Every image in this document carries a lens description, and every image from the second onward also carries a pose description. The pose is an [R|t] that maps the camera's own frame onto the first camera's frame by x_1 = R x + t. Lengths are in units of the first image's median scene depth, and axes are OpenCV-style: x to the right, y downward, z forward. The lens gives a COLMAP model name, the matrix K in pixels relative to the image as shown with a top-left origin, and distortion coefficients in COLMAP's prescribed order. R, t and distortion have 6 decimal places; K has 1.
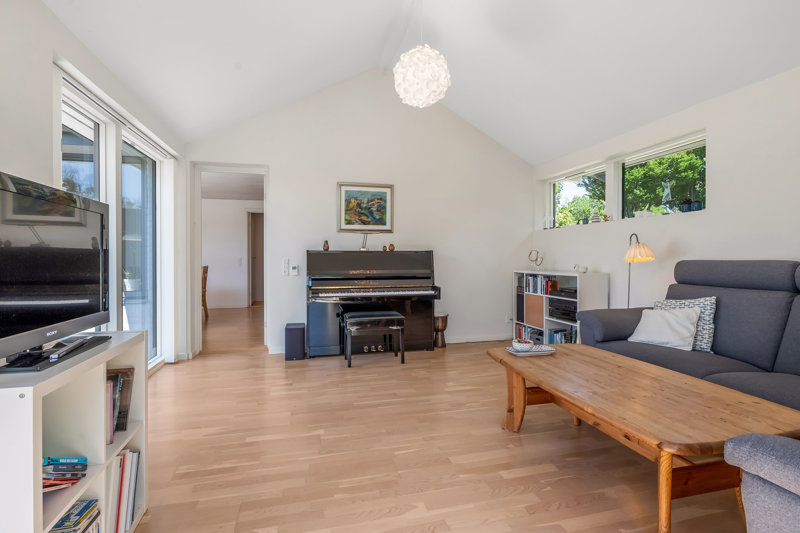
lens RADIAL K [[389.1, 0, 394.9], [0, 389.1, 258.8], [0, 0, 1]] dist [-0.010121, -0.000113]
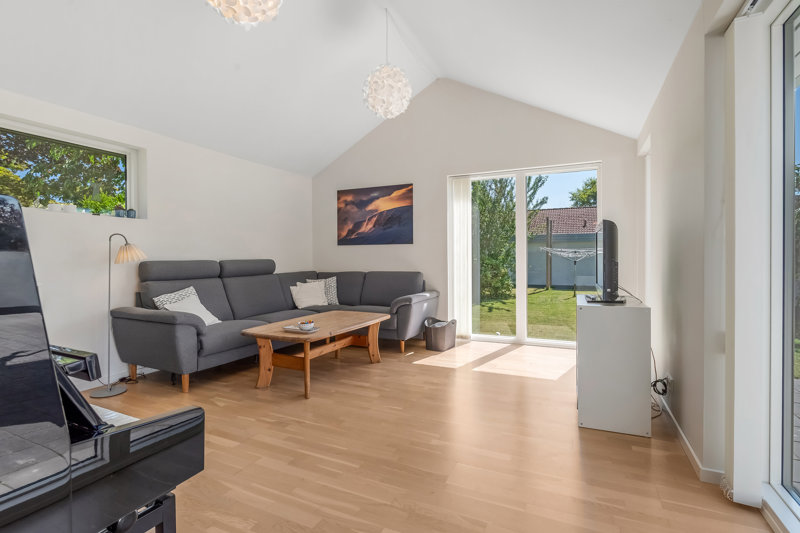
lens RADIAL K [[378.1, 0, 398.0], [0, 378.1, 258.8], [0, 0, 1]] dist [0.001216, 0.000398]
pose [[-0.775347, -0.000195, 0.631536, -0.715522], [0.000840, 0.999999, 0.001340, -0.004973], [-0.631535, 0.001570, -0.775346, 1.796630]]
